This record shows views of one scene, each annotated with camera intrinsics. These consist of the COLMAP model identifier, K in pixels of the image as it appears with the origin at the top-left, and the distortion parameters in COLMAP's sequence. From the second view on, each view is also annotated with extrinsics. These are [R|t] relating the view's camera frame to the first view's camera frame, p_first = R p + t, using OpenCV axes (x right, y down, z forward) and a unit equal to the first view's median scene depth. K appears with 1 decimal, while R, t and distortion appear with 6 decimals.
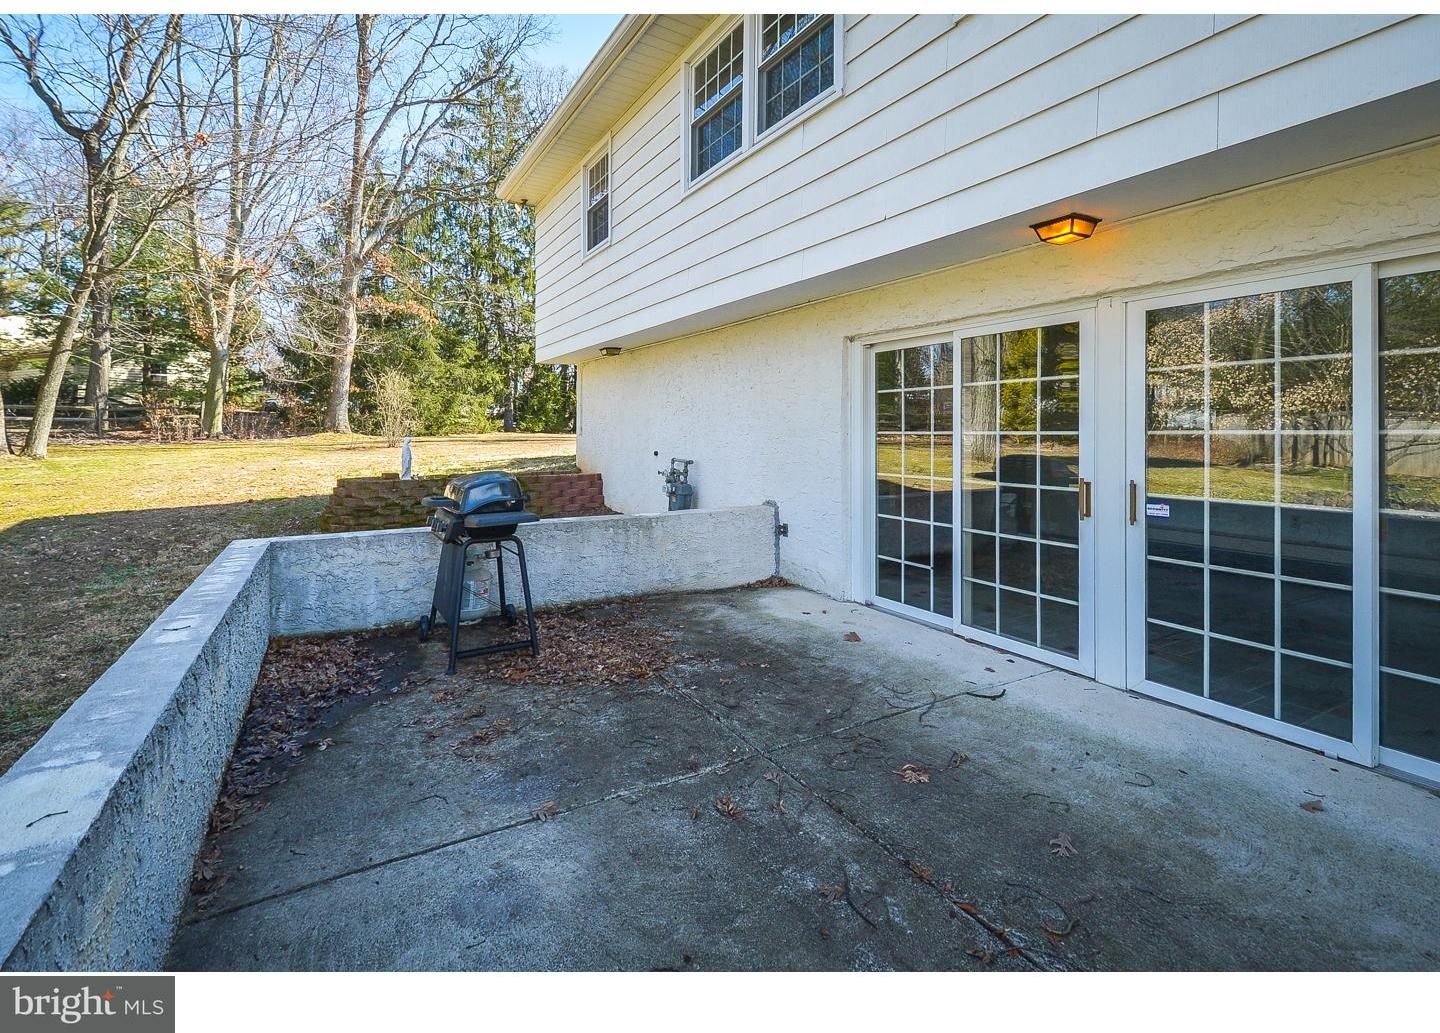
lens RADIAL K [[669.6, 0, 719.9], [0, 669.6, 428.7], [0, 0, 1]] dist [0.003011, -0.000982]
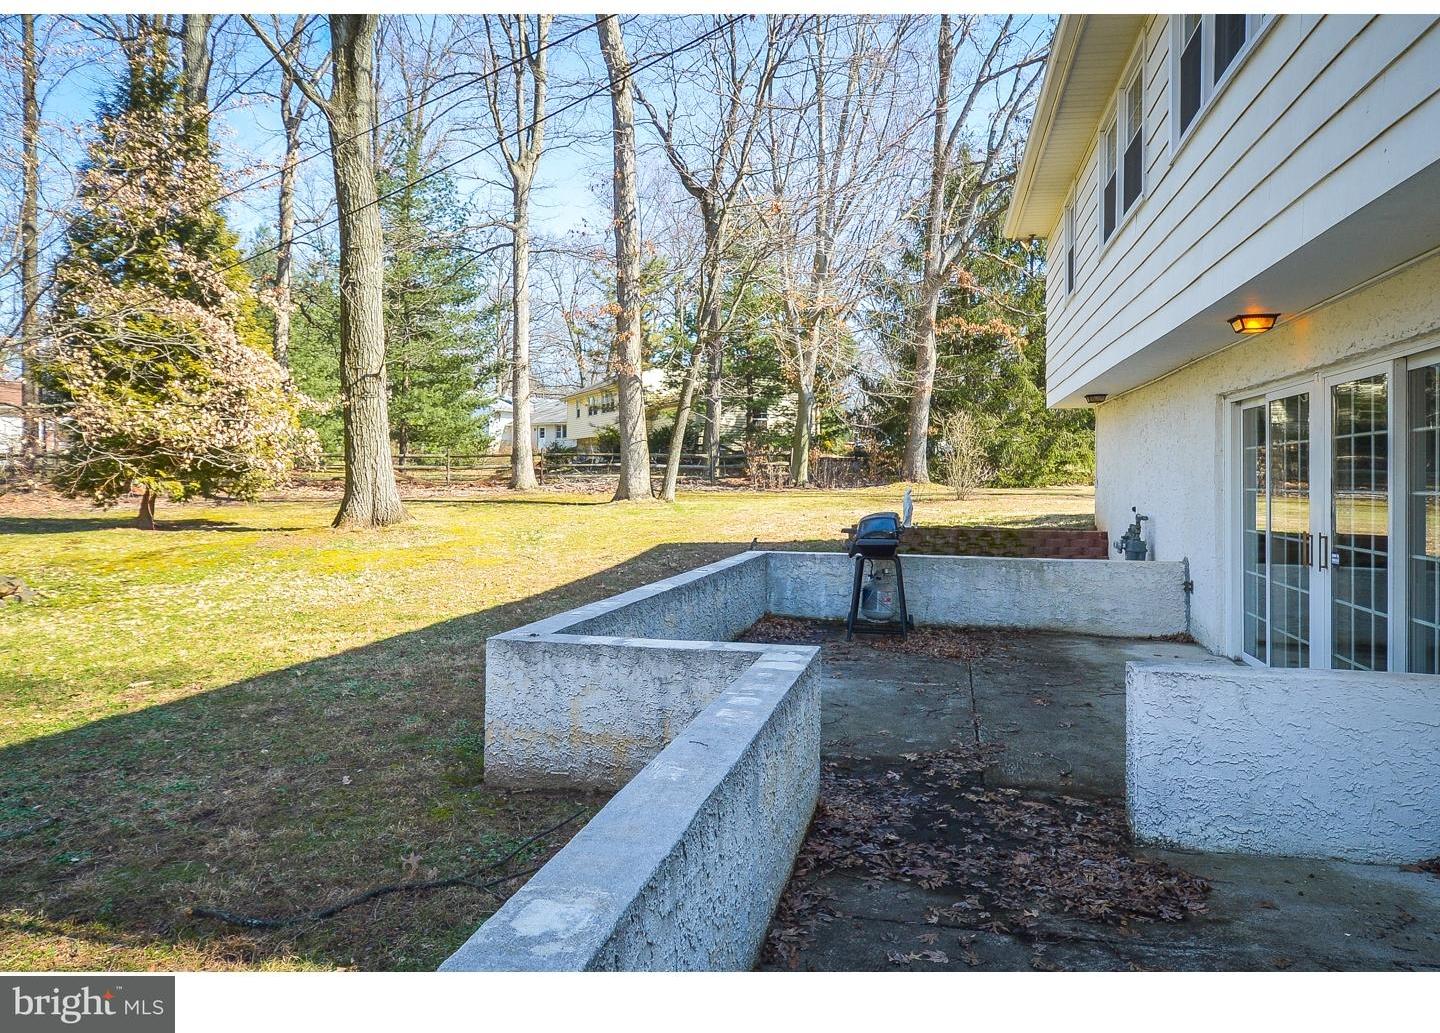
lens RADIAL K [[1025.2, 0, 720.0], [0, 1025.2, 516.5], [0, 0, 1]] dist [-0.003799, -0.001575]
pose [[0.733117, 0.034077, -0.679249, 0.150150], [-0.008365, 0.999120, 0.041097, -0.002203], [0.680051, -0.024448, 0.732757, -0.141817]]
